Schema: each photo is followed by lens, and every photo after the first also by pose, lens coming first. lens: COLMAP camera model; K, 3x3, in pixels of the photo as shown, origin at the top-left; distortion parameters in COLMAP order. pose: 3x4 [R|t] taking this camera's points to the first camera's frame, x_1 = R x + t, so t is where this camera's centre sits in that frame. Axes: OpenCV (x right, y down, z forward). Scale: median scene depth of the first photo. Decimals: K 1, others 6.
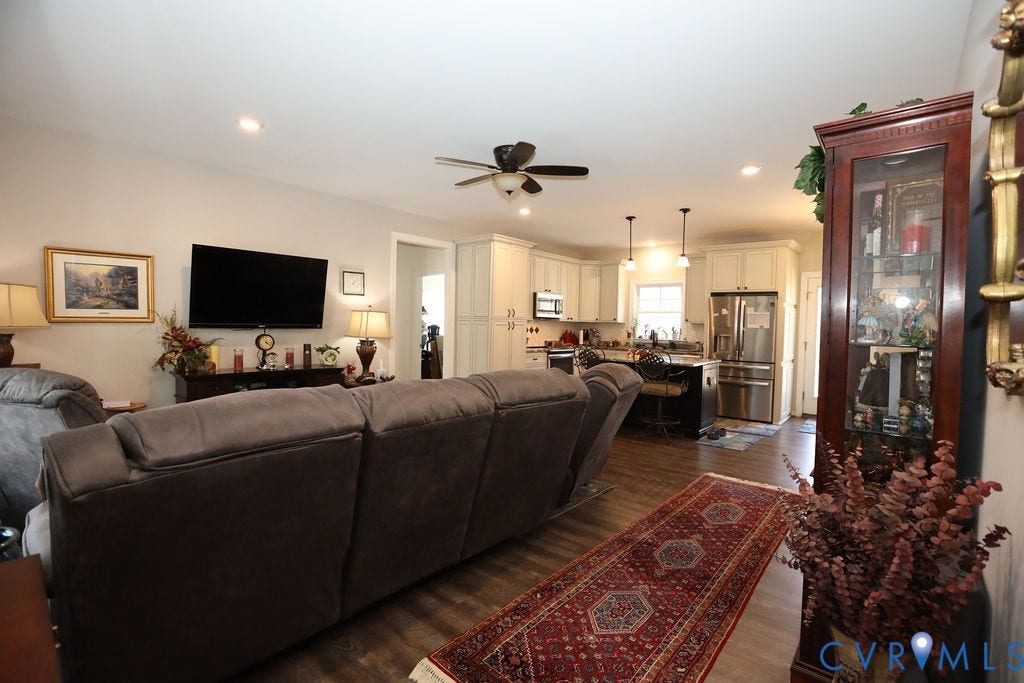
lens RADIAL K [[465.4, 0, 513.5], [0, 465.4, 340.4], [0, 0, 1]] dist [-0.053720, 0.021135]
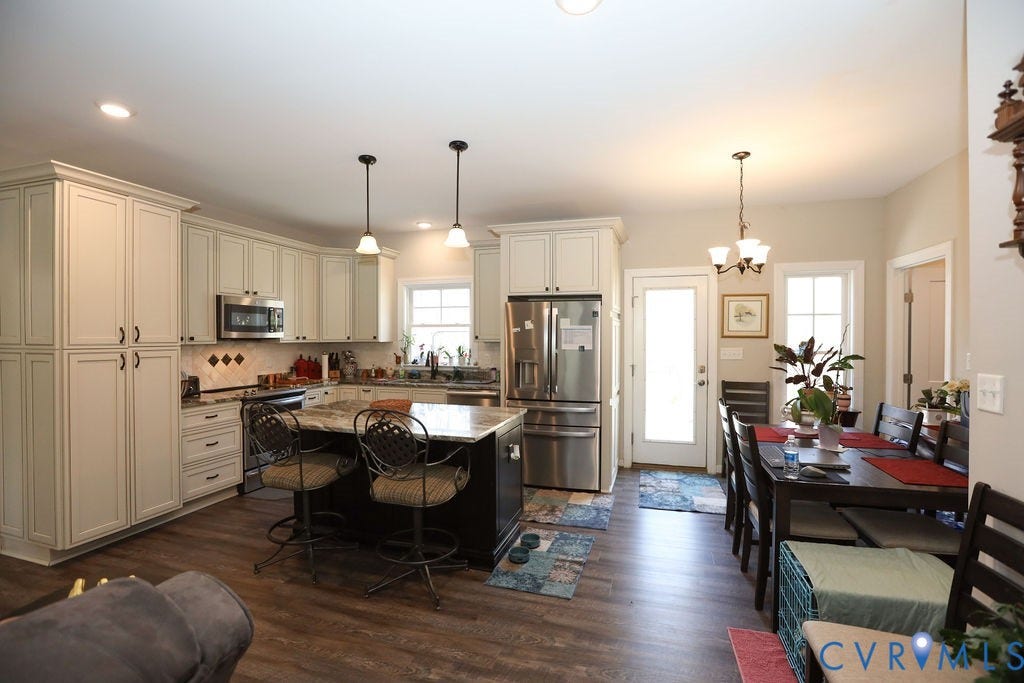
lens RADIAL K [[465.4, 0, 513.5], [0, 465.4, 340.4], [0, 0, 1]] dist [-0.053720, 0.021135]
pose [[0.918901, -0.025912, 0.393637, 0.192921], [0.033370, 0.999370, -0.012115, -0.036250], [-0.393075, 0.024268, 0.919186, 0.434709]]
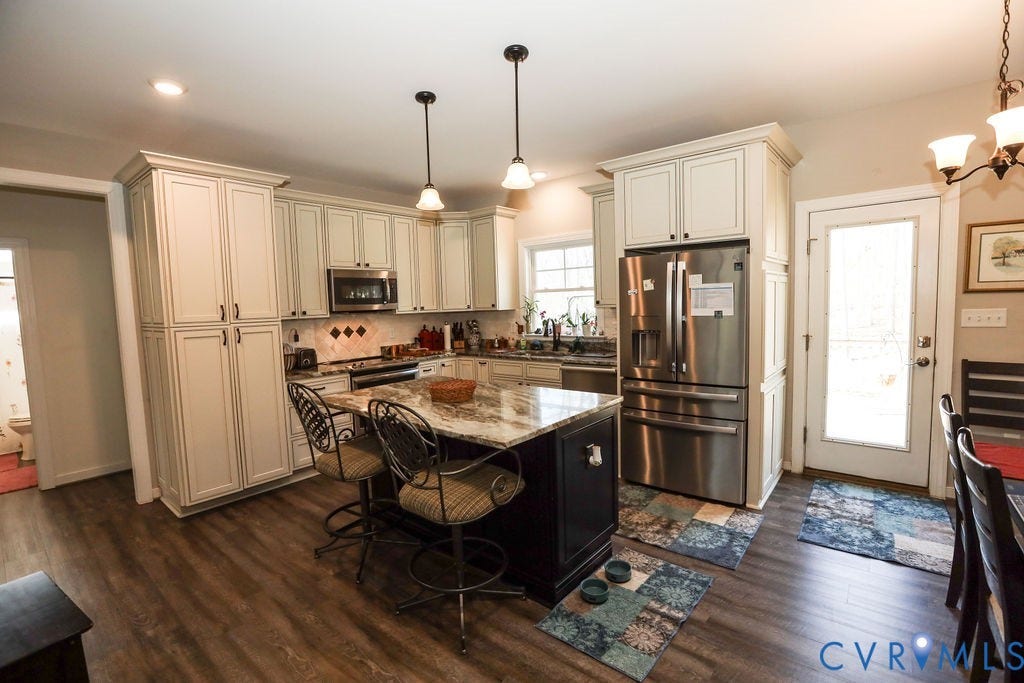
lens RADIAL K [[465.4, 0, 513.5], [0, 465.4, 340.4], [0, 0, 1]] dist [-0.053720, 0.021135]
pose [[0.998440, -0.054708, 0.011187, 0.325310], [0.054129, 0.997437, 0.046802, -0.036595], [-0.013719, -0.046124, 0.998842, 0.527721]]
